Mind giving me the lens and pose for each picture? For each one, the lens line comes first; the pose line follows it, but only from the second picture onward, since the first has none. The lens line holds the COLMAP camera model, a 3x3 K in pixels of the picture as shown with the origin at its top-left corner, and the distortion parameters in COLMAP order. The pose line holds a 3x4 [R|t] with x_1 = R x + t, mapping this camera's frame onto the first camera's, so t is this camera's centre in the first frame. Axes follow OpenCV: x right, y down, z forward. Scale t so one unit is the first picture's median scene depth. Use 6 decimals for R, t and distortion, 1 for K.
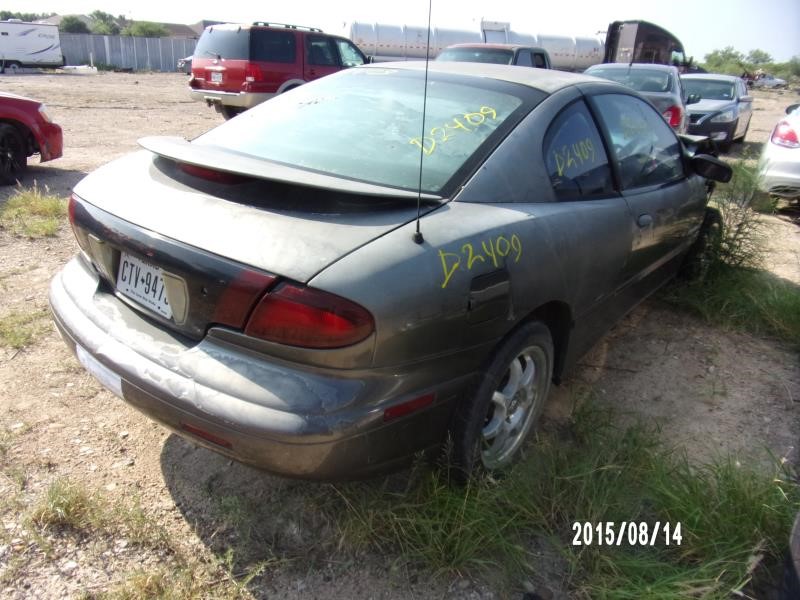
lens RADIAL K [[587.3, 0, 369.0], [0, 587.3, 300.0], [0, 0, 1]] dist [-0.053206, 0.052023]
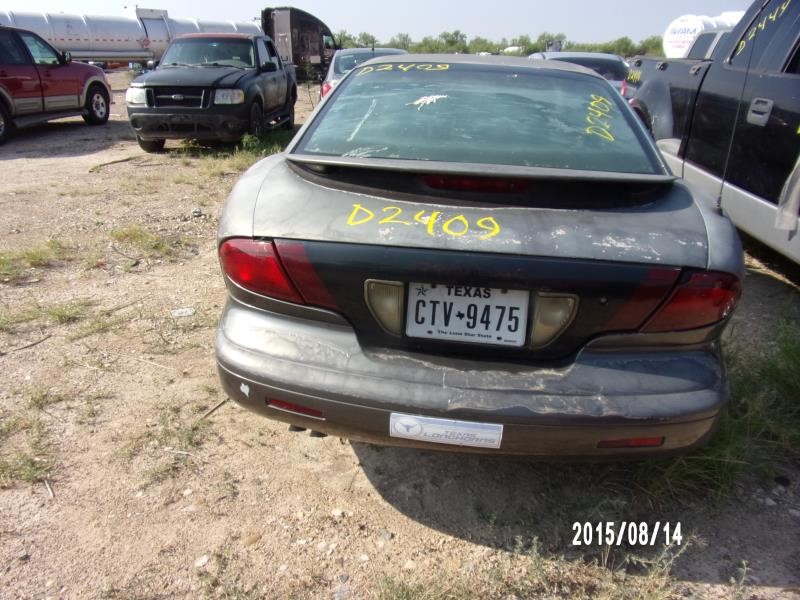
lens RADIAL K [[587.3, 0, 369.0], [0, 587.3, 300.0], [0, 0, 1]] dist [-0.053206, 0.052023]
pose [[0.841727, -0.237409, 0.484905, -0.560616], [0.228167, 0.970408, 0.079044, -0.095156], [-0.489321, 0.044106, 0.870988, 0.181879]]
